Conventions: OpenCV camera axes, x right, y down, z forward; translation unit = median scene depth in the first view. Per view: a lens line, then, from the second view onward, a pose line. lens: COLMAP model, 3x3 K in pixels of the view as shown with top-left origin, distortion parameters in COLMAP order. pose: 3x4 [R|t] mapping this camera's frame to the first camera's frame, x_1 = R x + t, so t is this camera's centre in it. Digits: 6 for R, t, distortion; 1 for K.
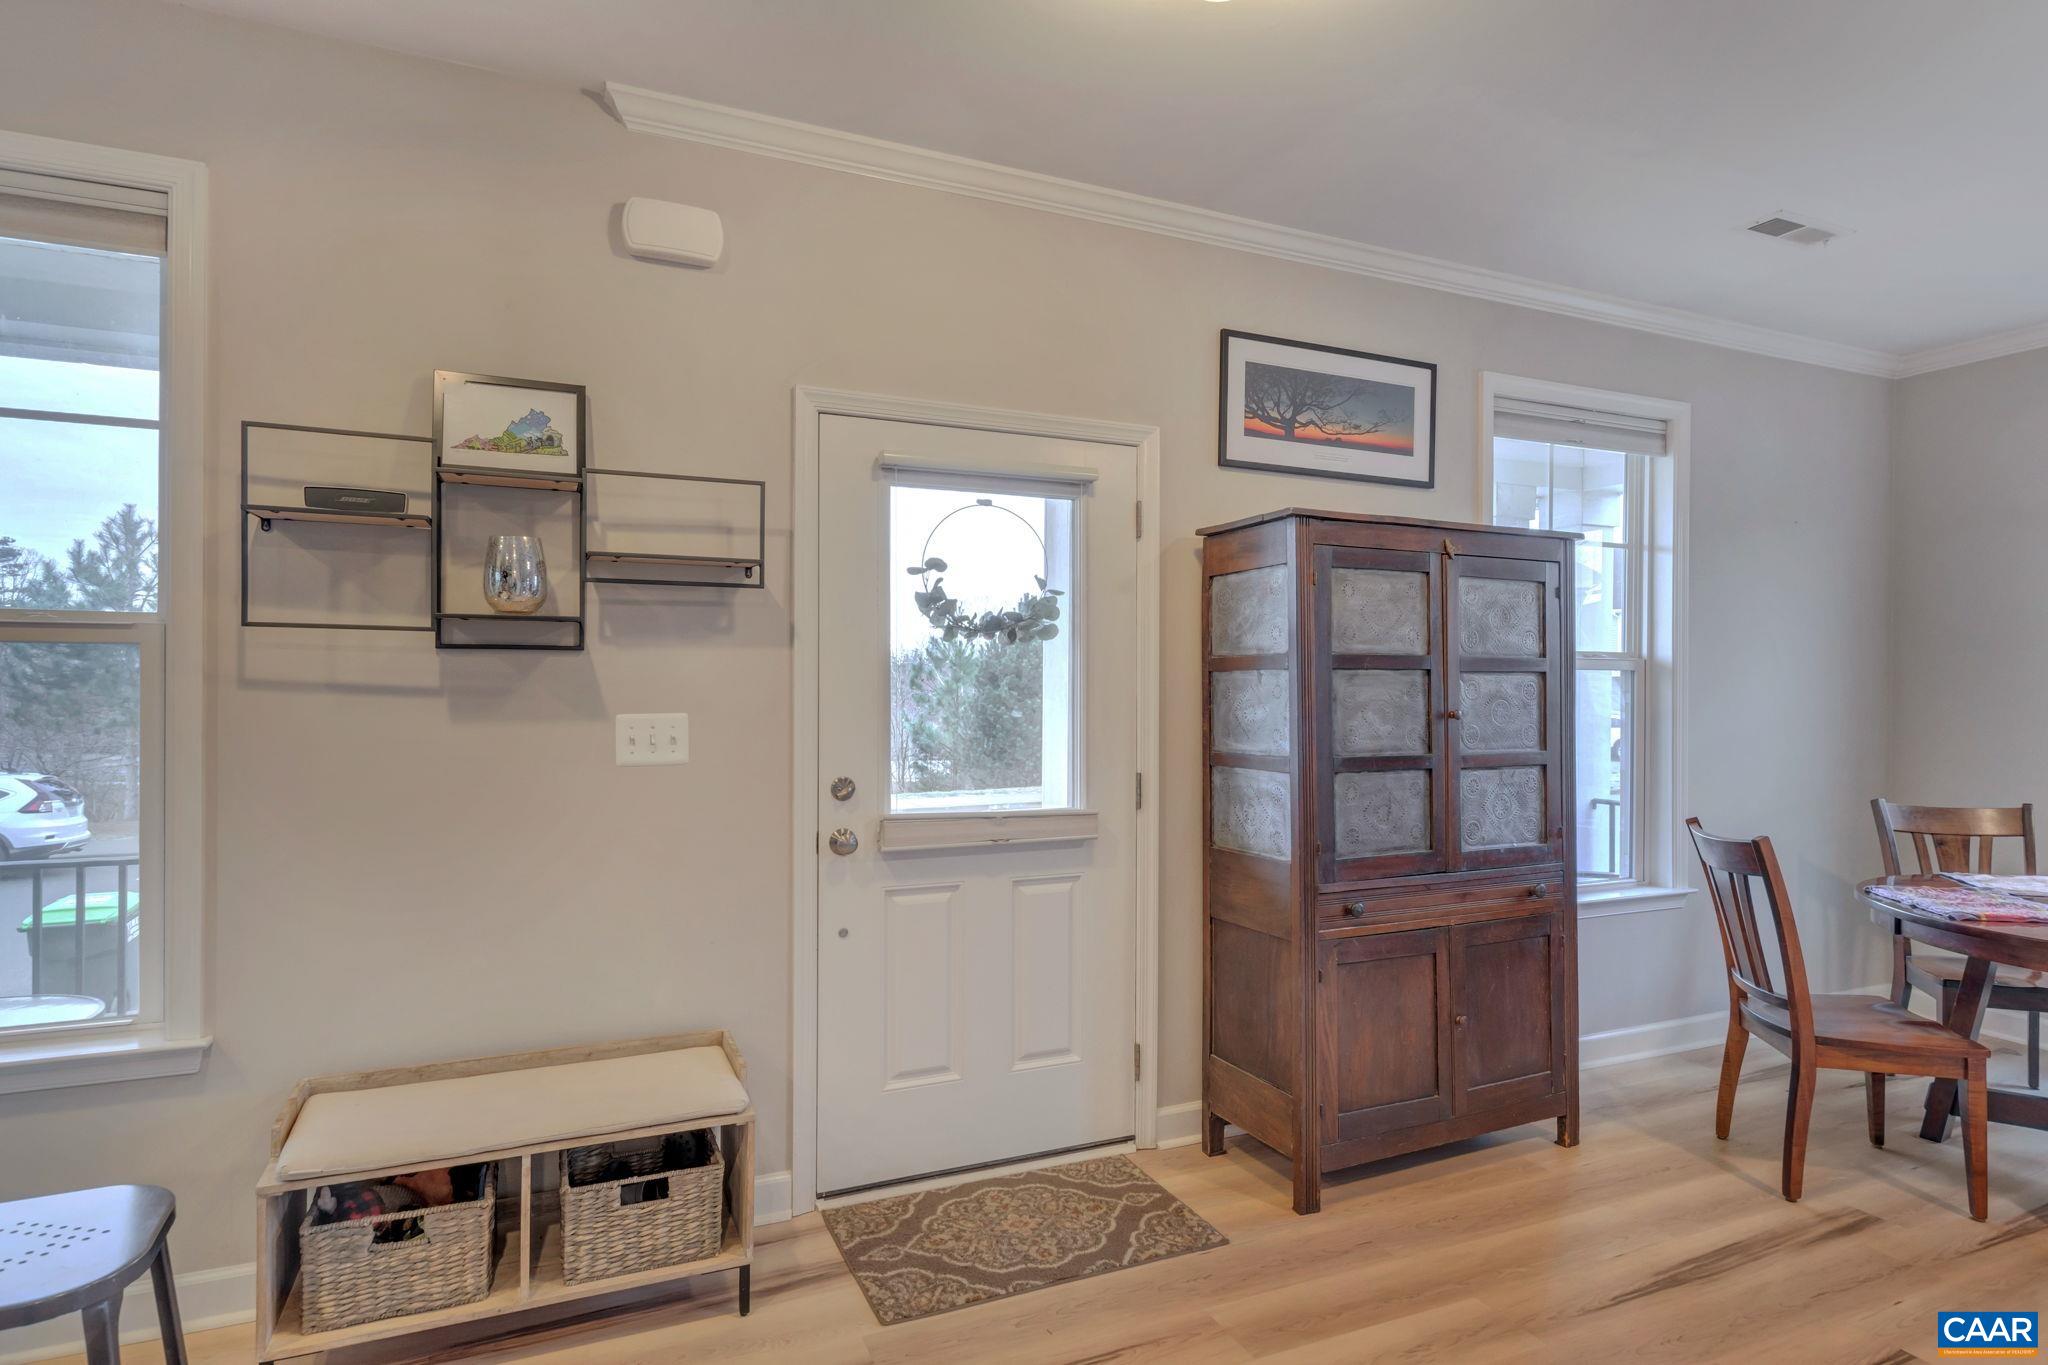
lens RADIAL K [[1005.8, 0, 1001.5], [0, 1005.8, 688.8], [0, 0, 1]] dist [0.010701, -0.003025]
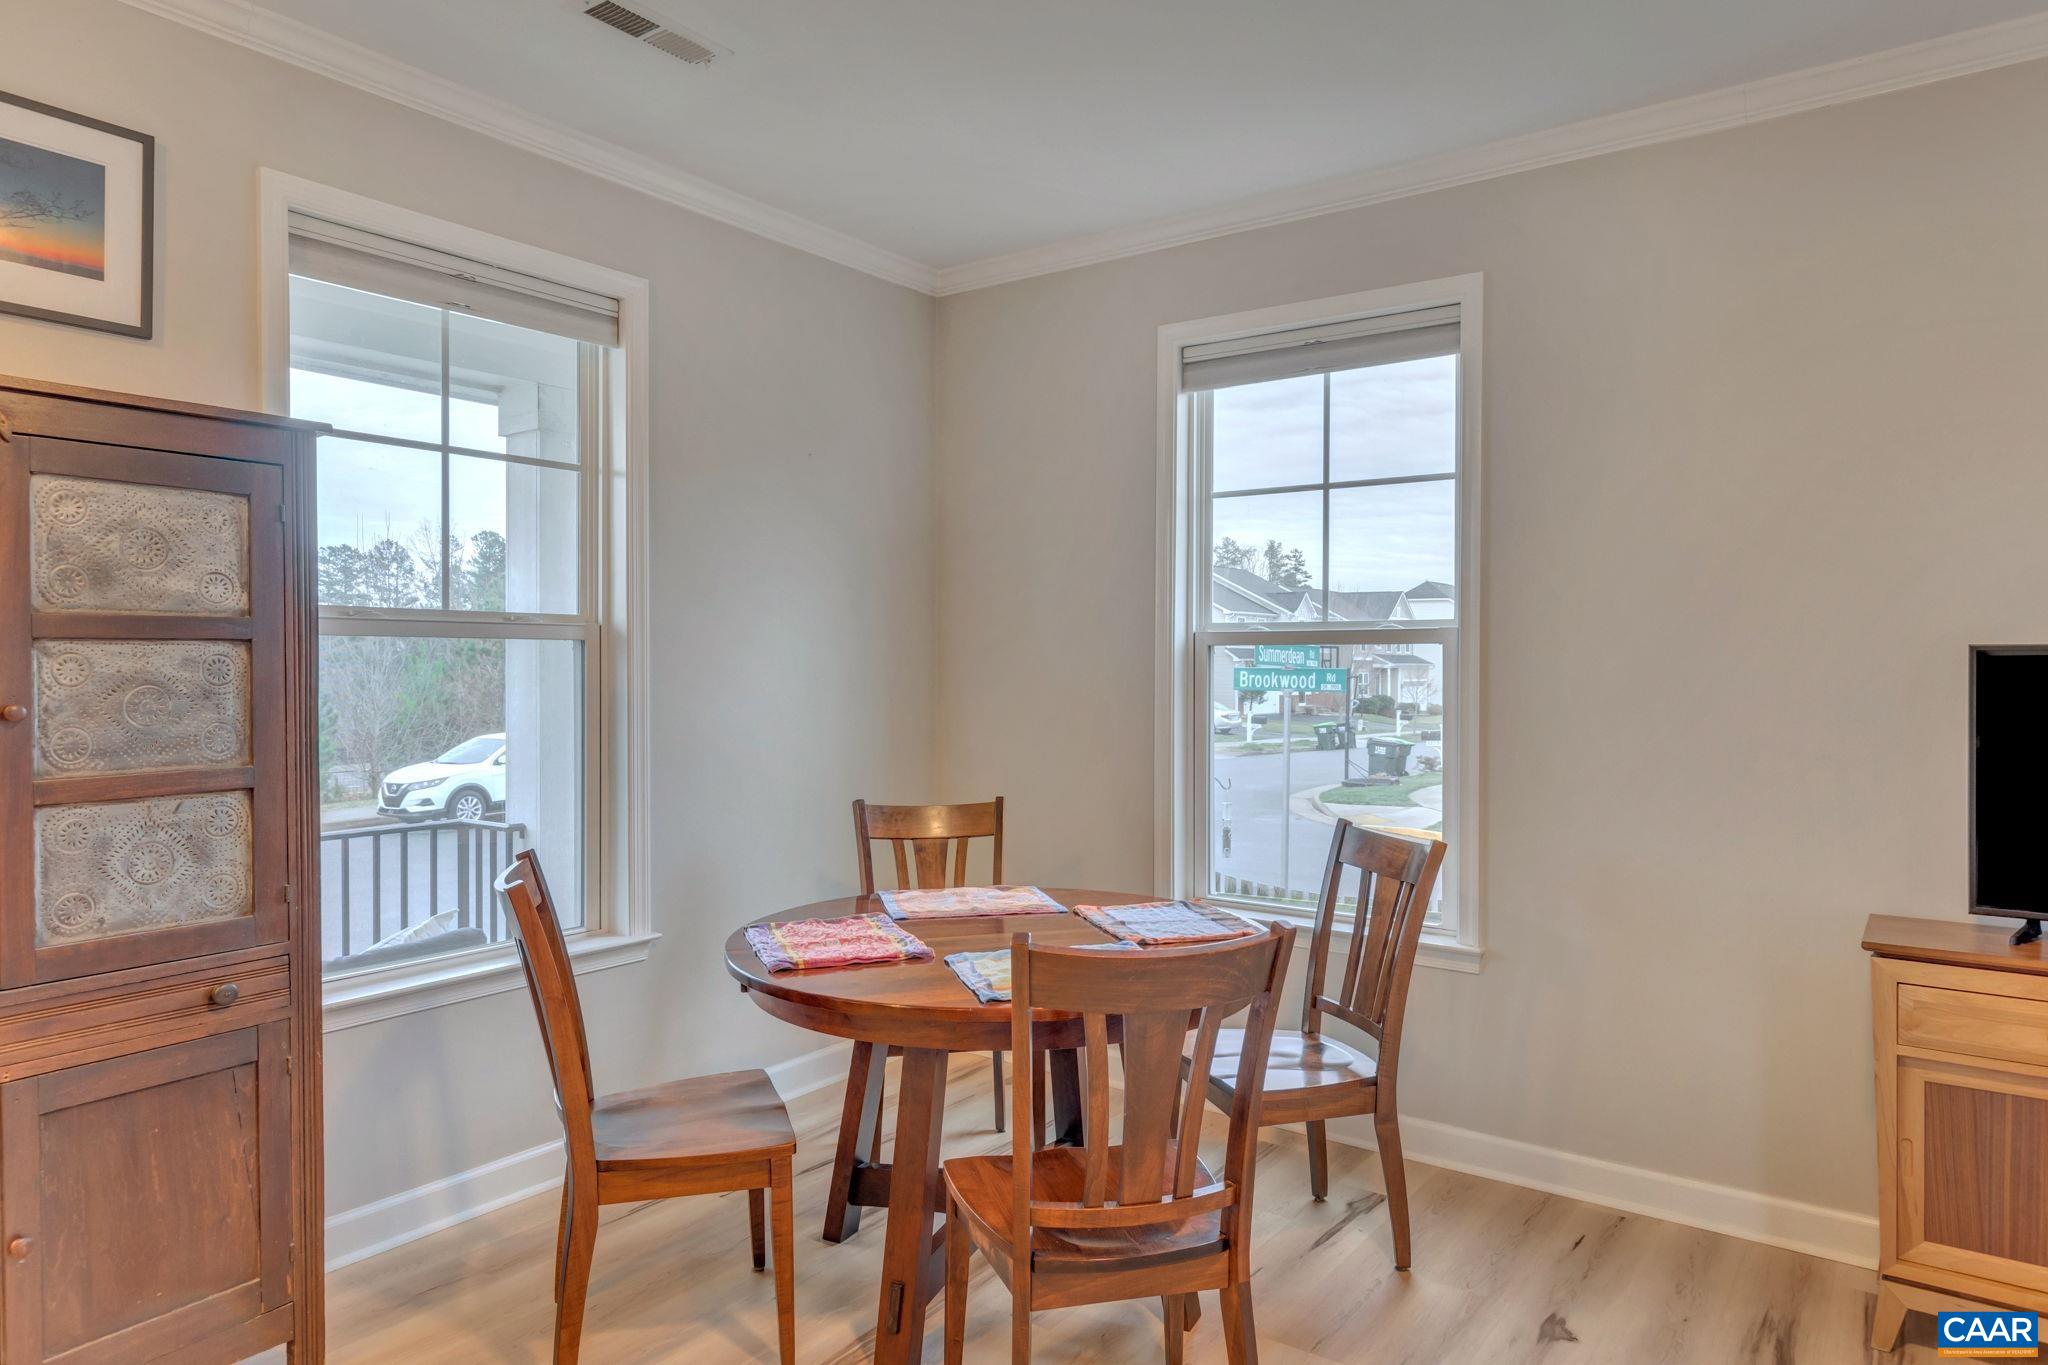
lens RADIAL K [[1244.0, 0, 948.4], [0, 1244.0, 681.0], [0, 0, 1]] dist [-0.000700, 0.001747]
pose [[0.875657, -0.014614, 0.482713, 0.485157], [0.010717, 0.999884, 0.010829, 0.004659], [-0.482815, -0.004309, 0.875712, 0.107888]]
